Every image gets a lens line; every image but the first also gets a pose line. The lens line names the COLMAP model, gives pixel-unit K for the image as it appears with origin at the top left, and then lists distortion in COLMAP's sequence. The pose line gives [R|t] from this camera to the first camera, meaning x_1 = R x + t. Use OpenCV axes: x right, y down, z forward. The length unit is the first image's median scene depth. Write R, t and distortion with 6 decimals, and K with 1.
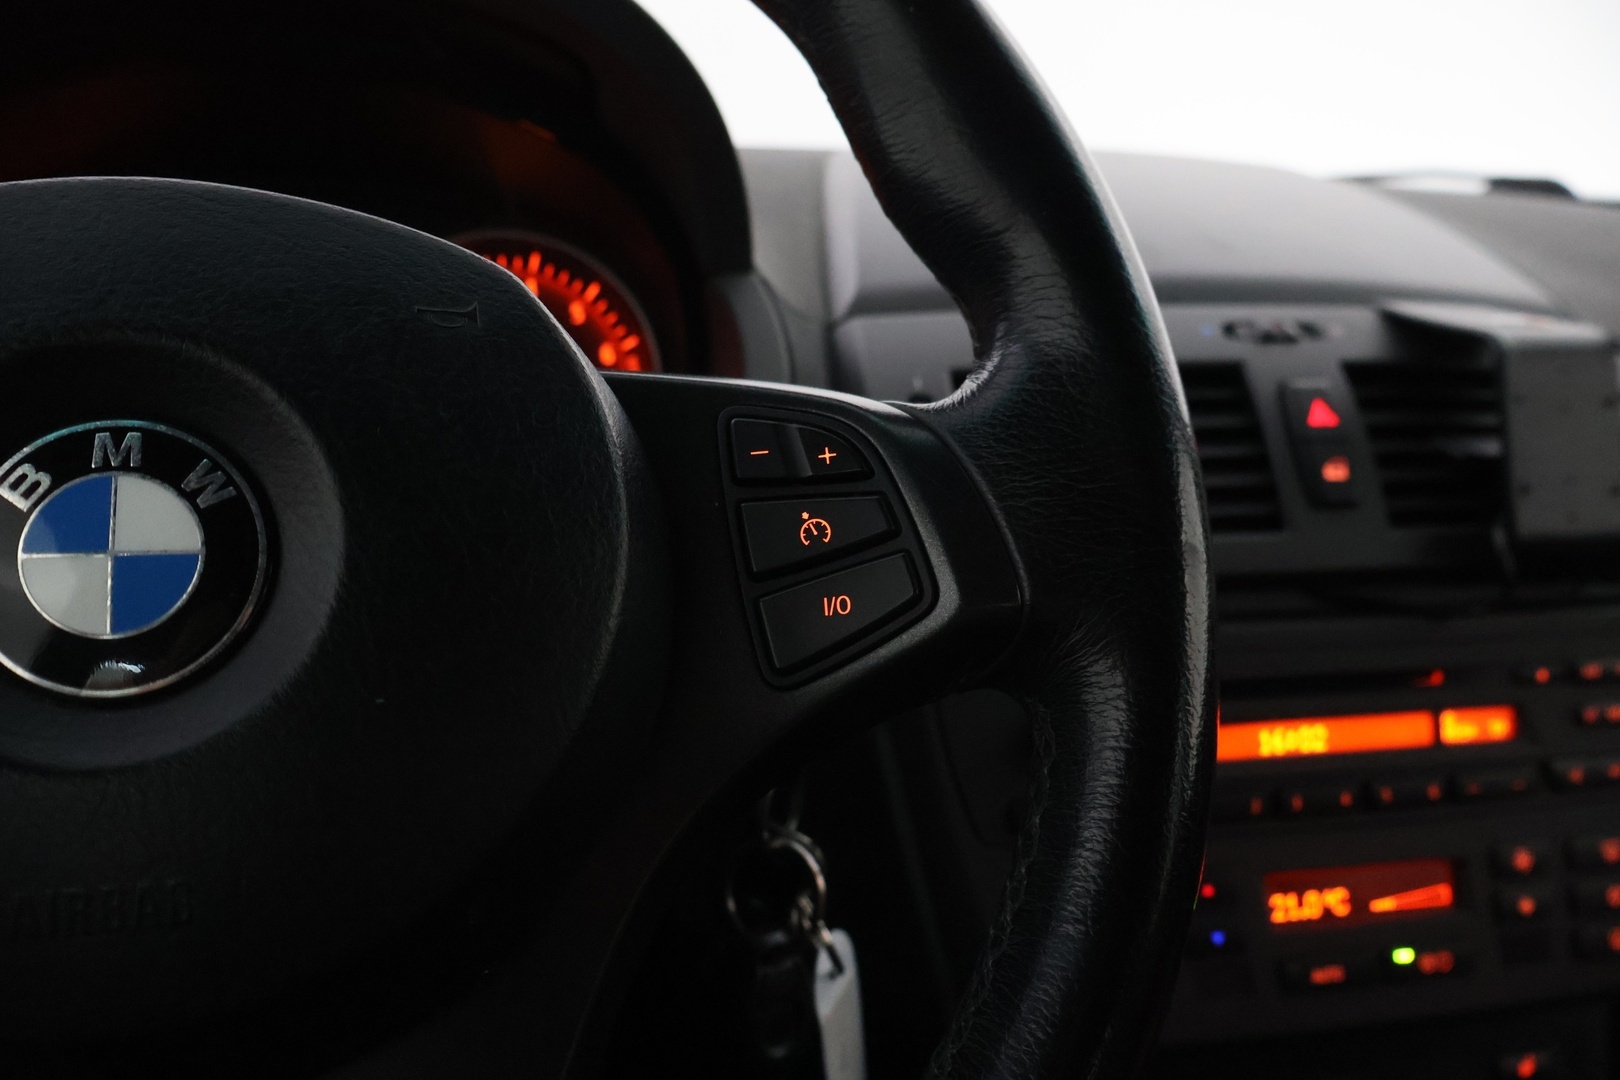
lens RADIAL K [[1359.7, 0, 813.8], [0, 1359.7, 524.6], [0, 0, 1]] dist [-0.005916, 0.010935]
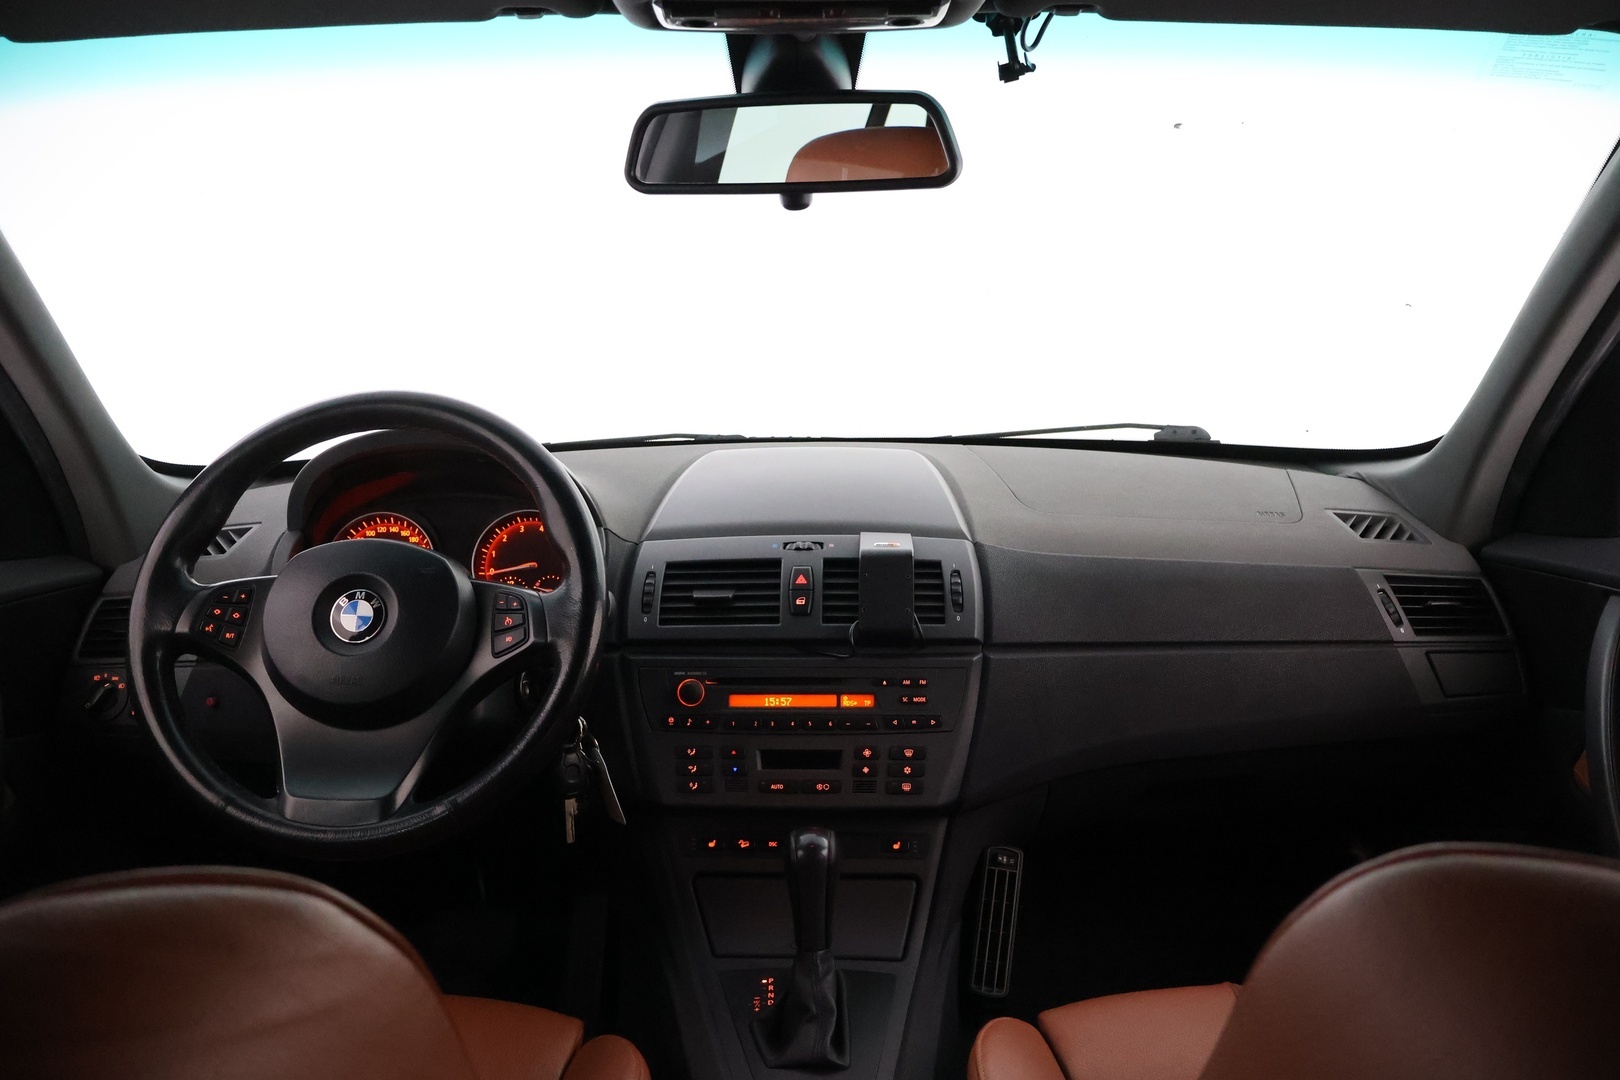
lens RADIAL K [[1359.7, 0, 804.3], [0, 1359.7, 538.5], [0, 0, 1]] dist [-0.005916, 0.010935]
pose [[0.958832, 0.003971, -0.283945, 1.149207], [-0.023822, 0.997503, -0.066492, 0.014387], [0.282972, 0.070519, 0.956532, -1.553292]]
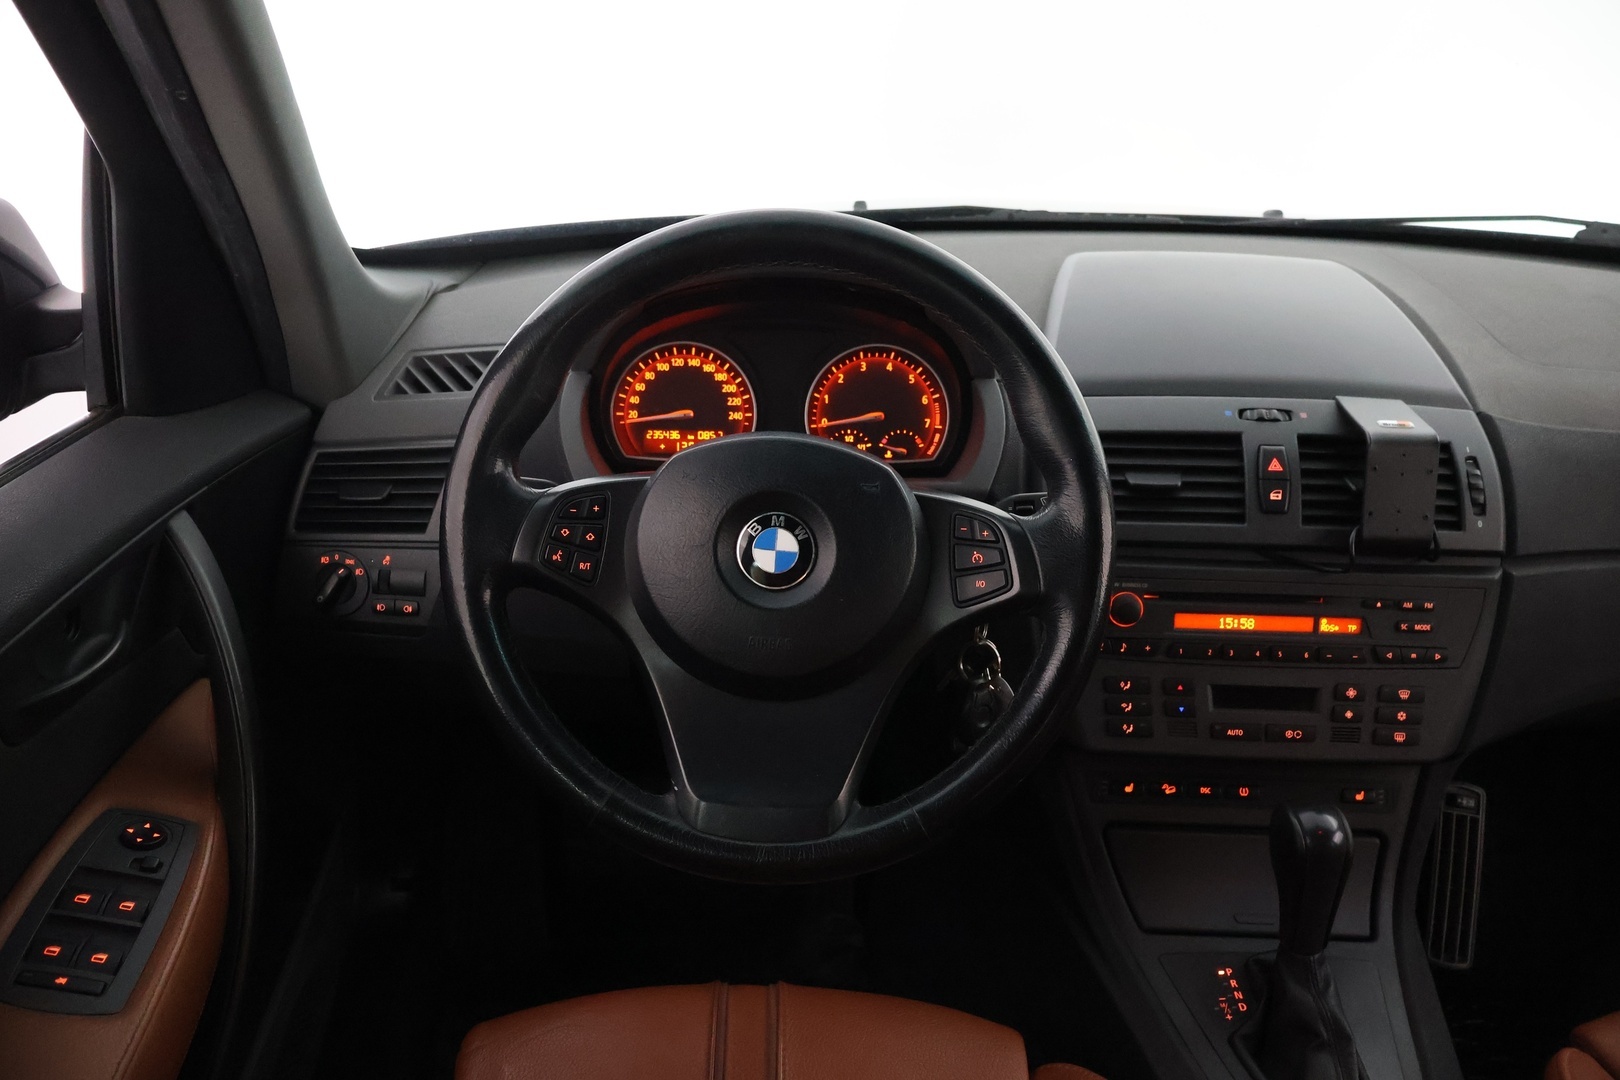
lens RADIAL K [[1359.7, 0, 807.7], [0, 1359.7, 532.7], [0, 0, 1]] dist [-0.005916, 0.010935]
pose [[0.967780, 0.092664, -0.234126, 0.190077], [-0.053522, 0.984278, 0.168325, -0.288643], [0.246042, -0.150370, 0.957524, -1.114317]]
